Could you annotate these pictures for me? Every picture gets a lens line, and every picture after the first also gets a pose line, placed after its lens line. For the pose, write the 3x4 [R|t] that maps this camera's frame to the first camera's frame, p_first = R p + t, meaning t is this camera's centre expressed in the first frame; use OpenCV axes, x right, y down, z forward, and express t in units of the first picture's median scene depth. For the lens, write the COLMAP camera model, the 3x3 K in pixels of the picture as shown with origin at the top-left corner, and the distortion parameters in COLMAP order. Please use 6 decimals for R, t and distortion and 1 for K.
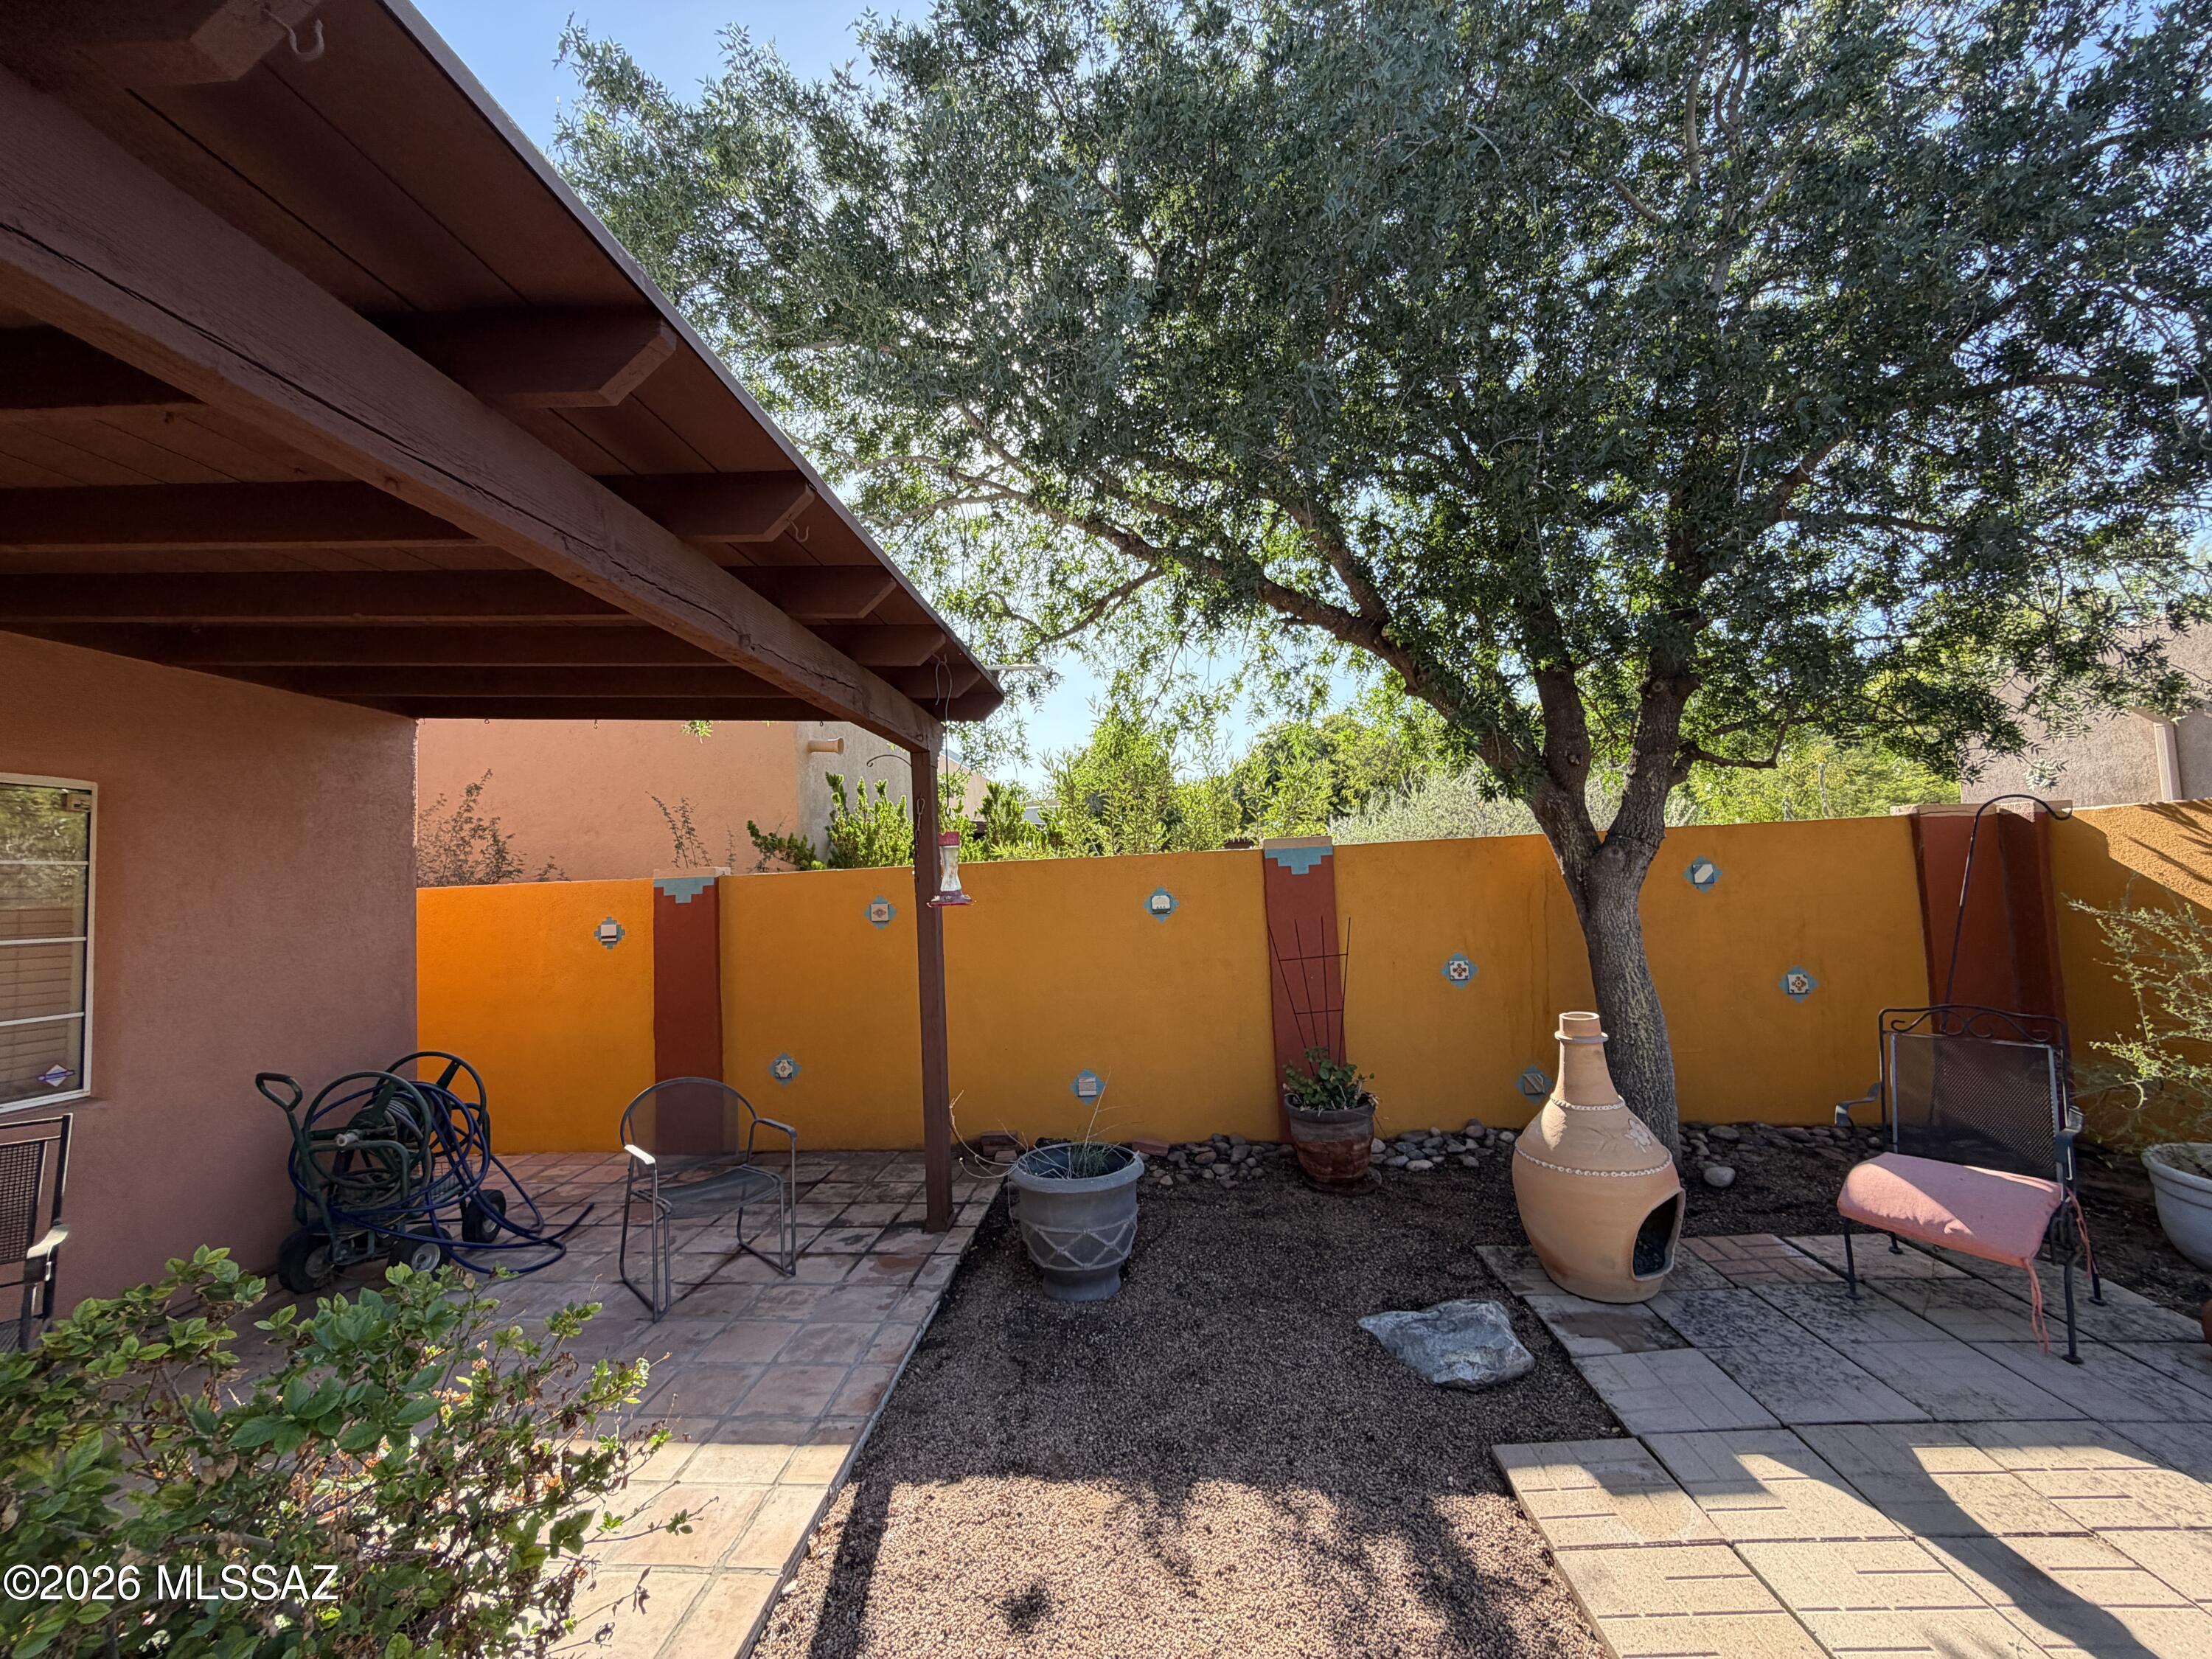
lens RADIAL K [[884.4, 0, 1098.0], [0, 884.4, 831.1], [0, 0, 1]] dist [-0.000533, 0.000189]
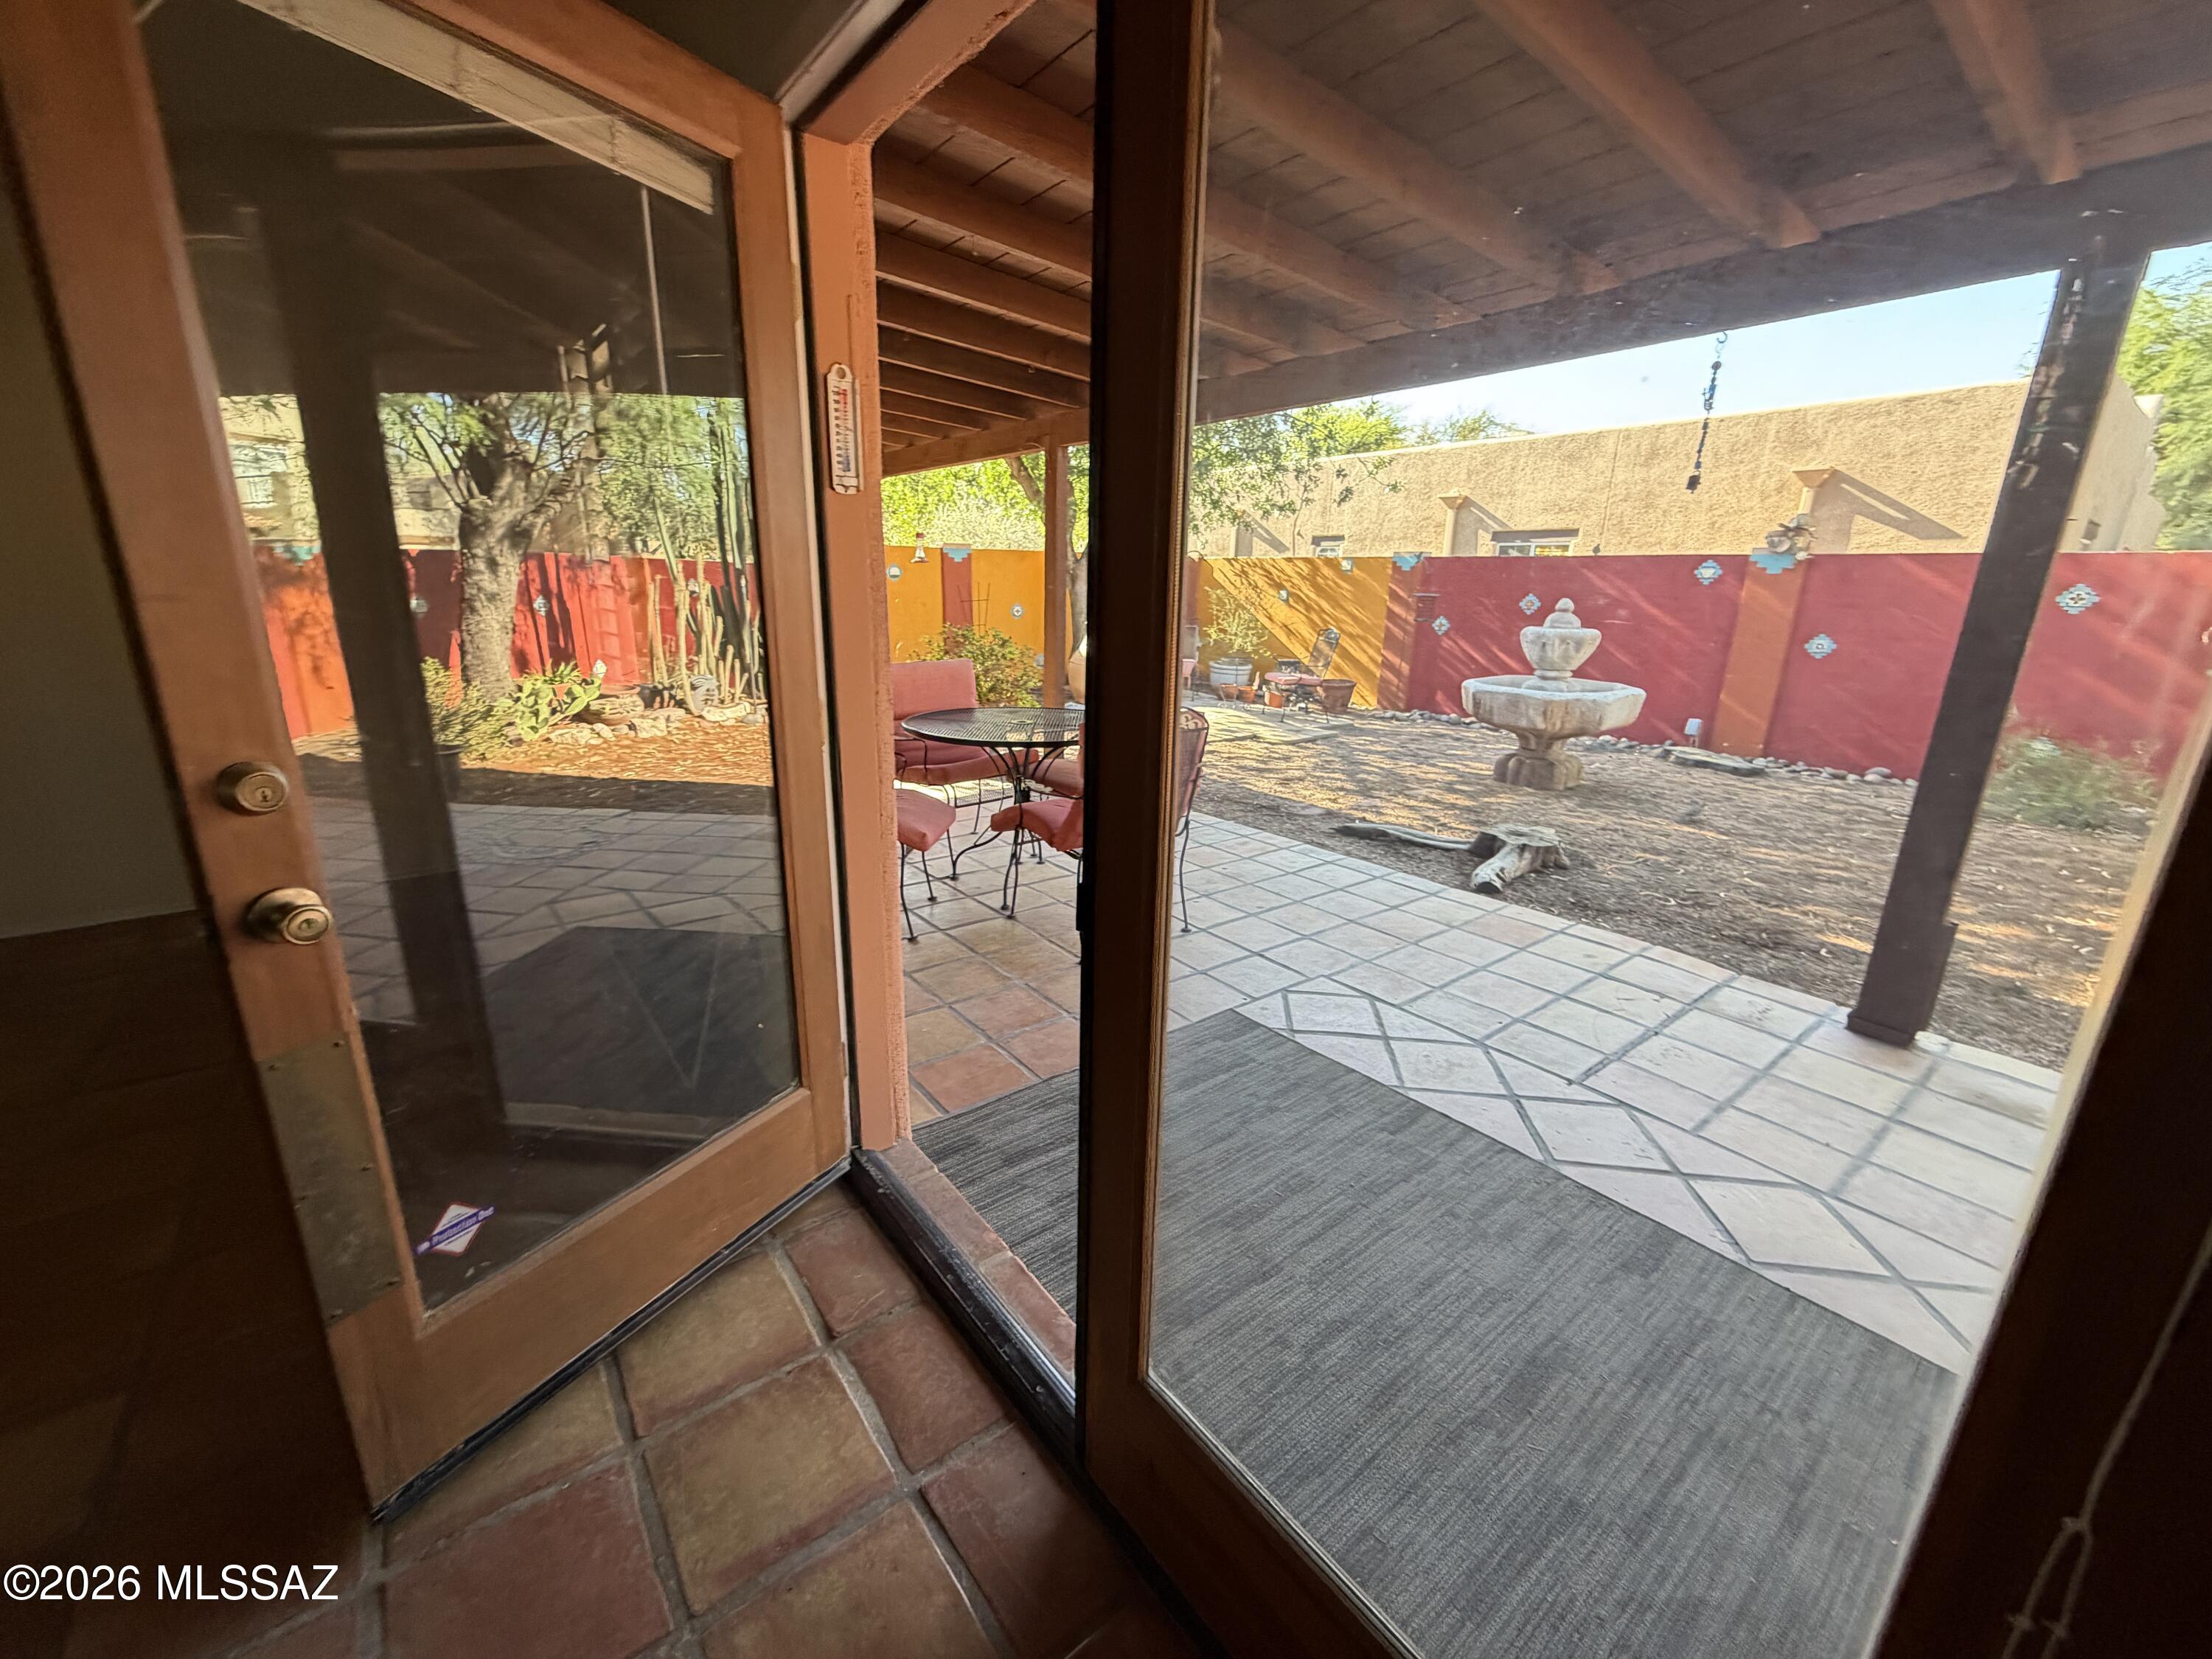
lens RADIAL K [[884.4, 0, 1094.5], [0, 884.4, 828.8], [0, 0, 1]] dist [-0.000533, 0.000189]
pose [[0.744022, -0.125297, 0.656302, -1.111921], [-0.089748, 0.954617, 0.283993, 0.032922], [-0.662100, -0.270199, 0.699011, -0.956681]]
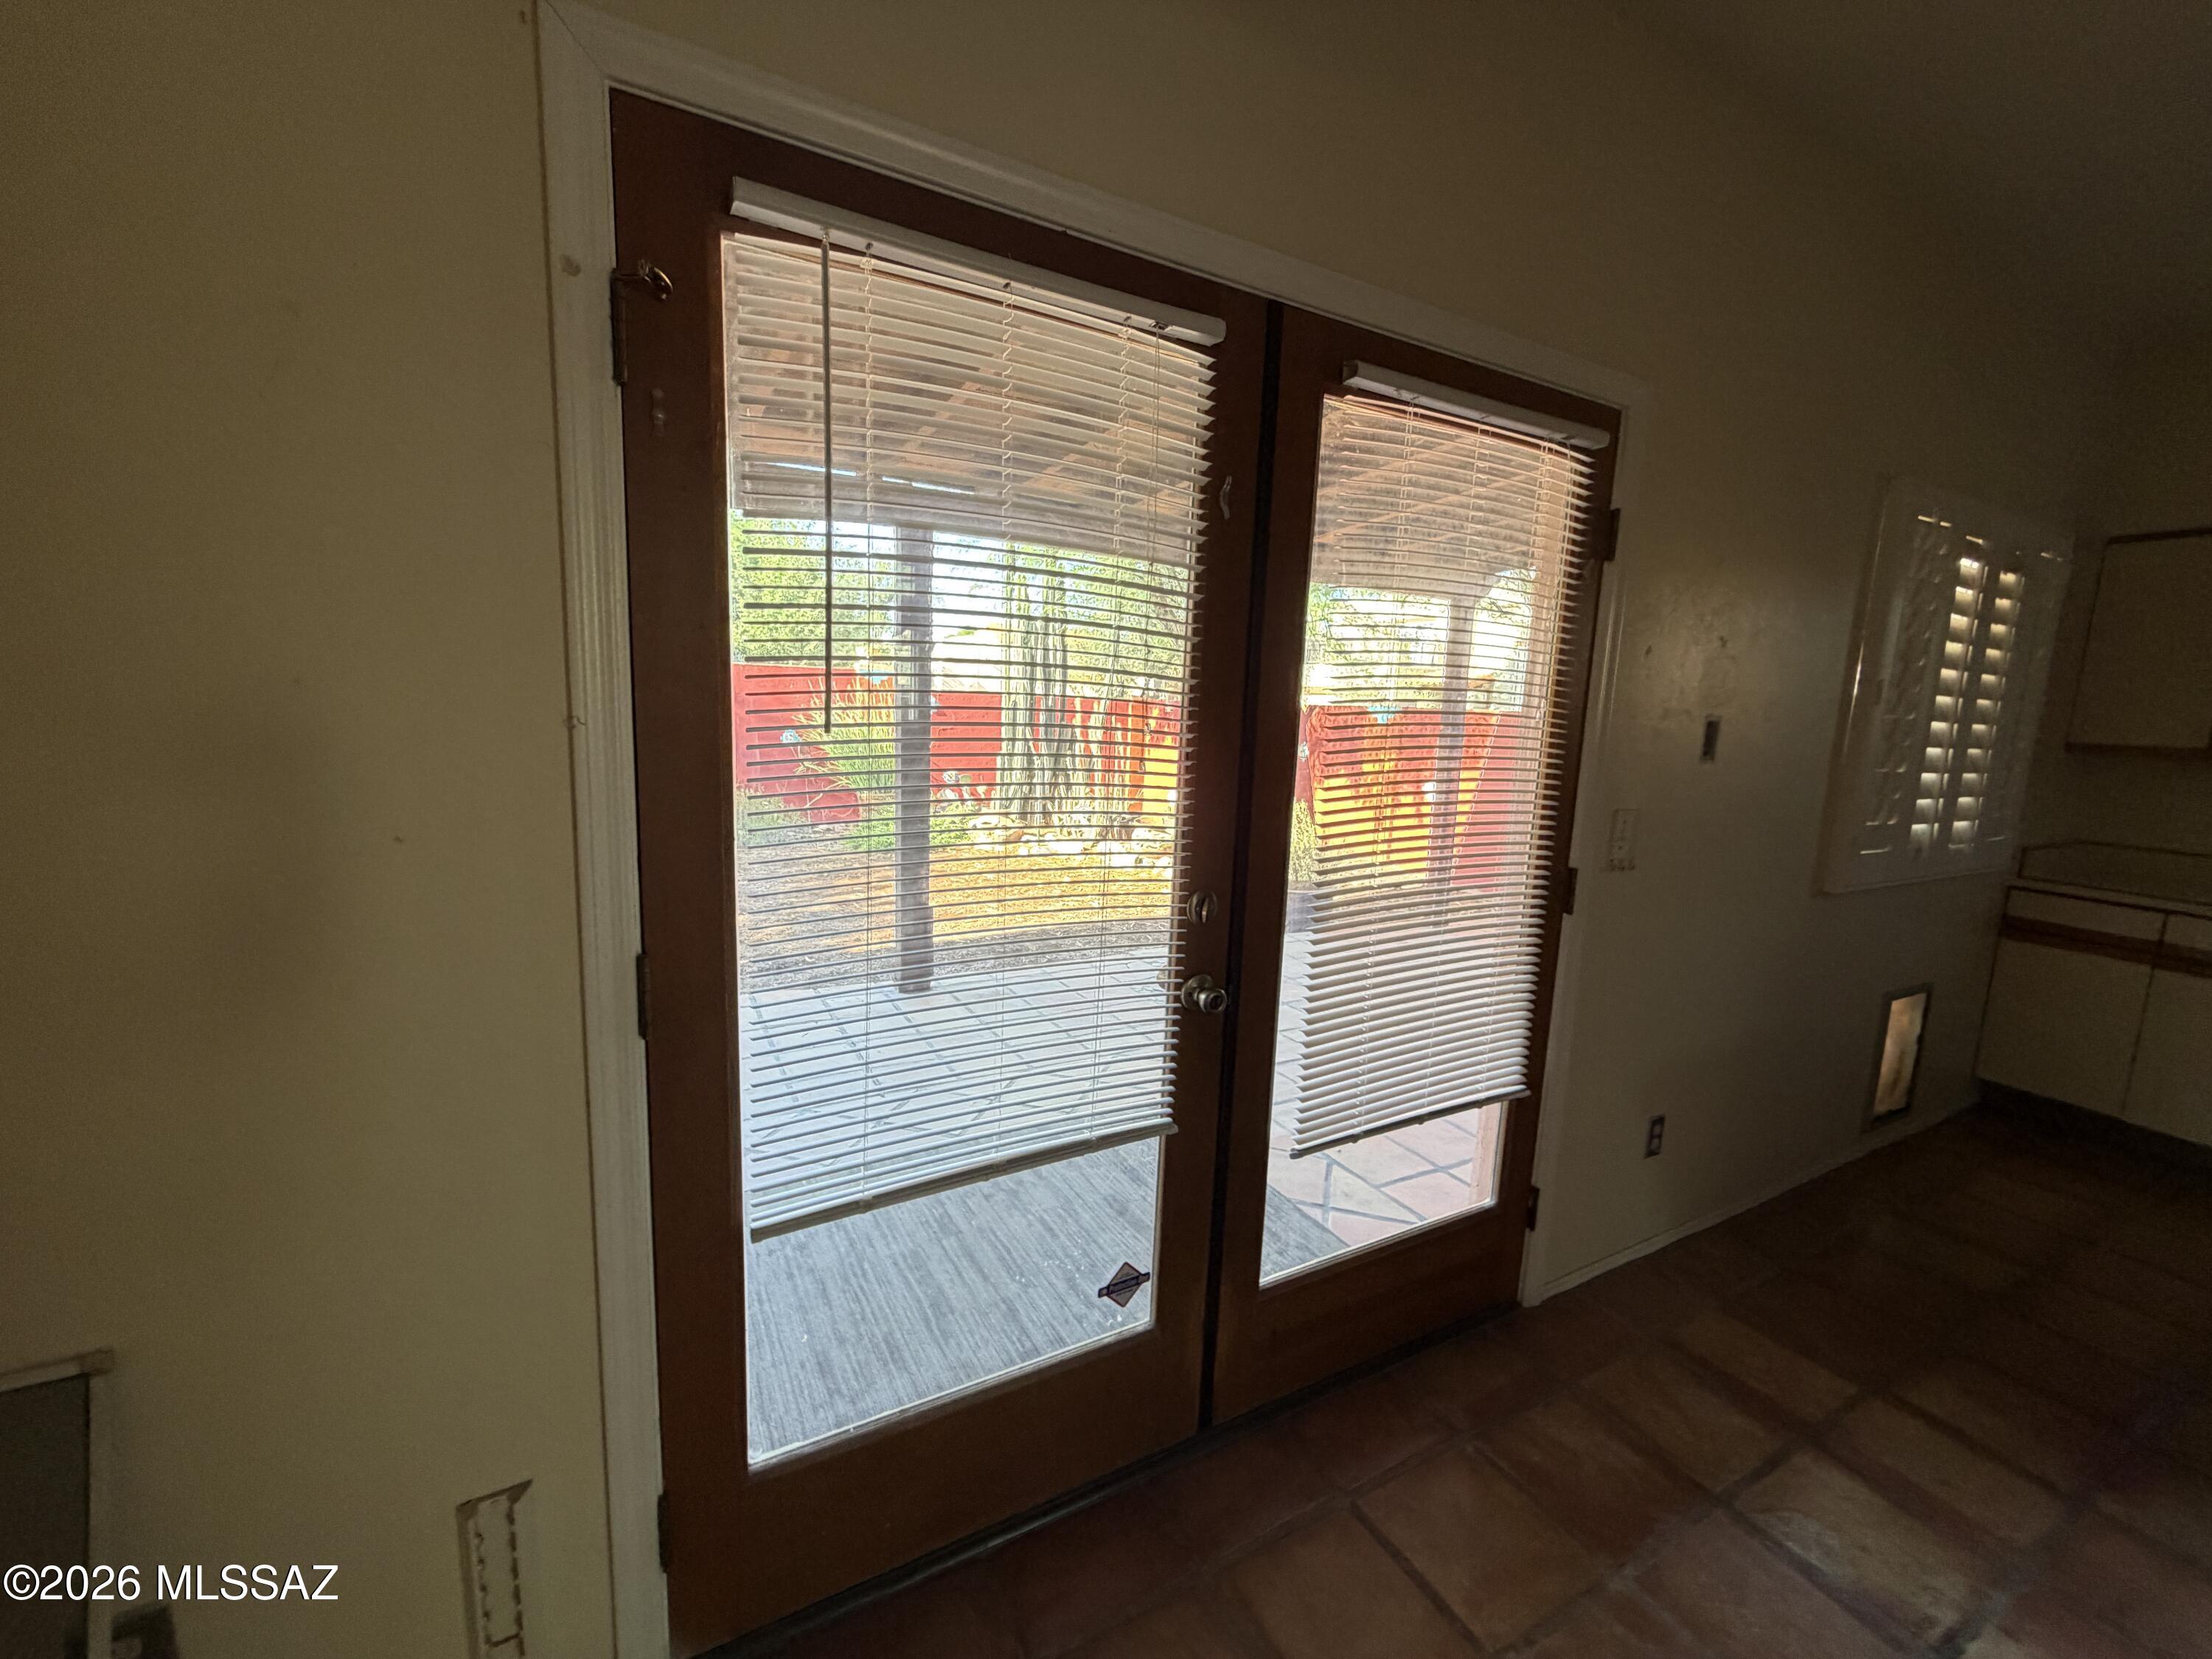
lens RADIAL K [[884.4, 0, 1104.2], [0, 884.4, 835.2], [0, 0, 1]] dist [-0.000533, 0.000189]
pose [[-0.549566, -0.109618, 0.828228, -1.199839], [-0.068153, 0.993933, 0.086326, 0.034605], [-0.832666, -0.009005, -0.553703, -0.569689]]
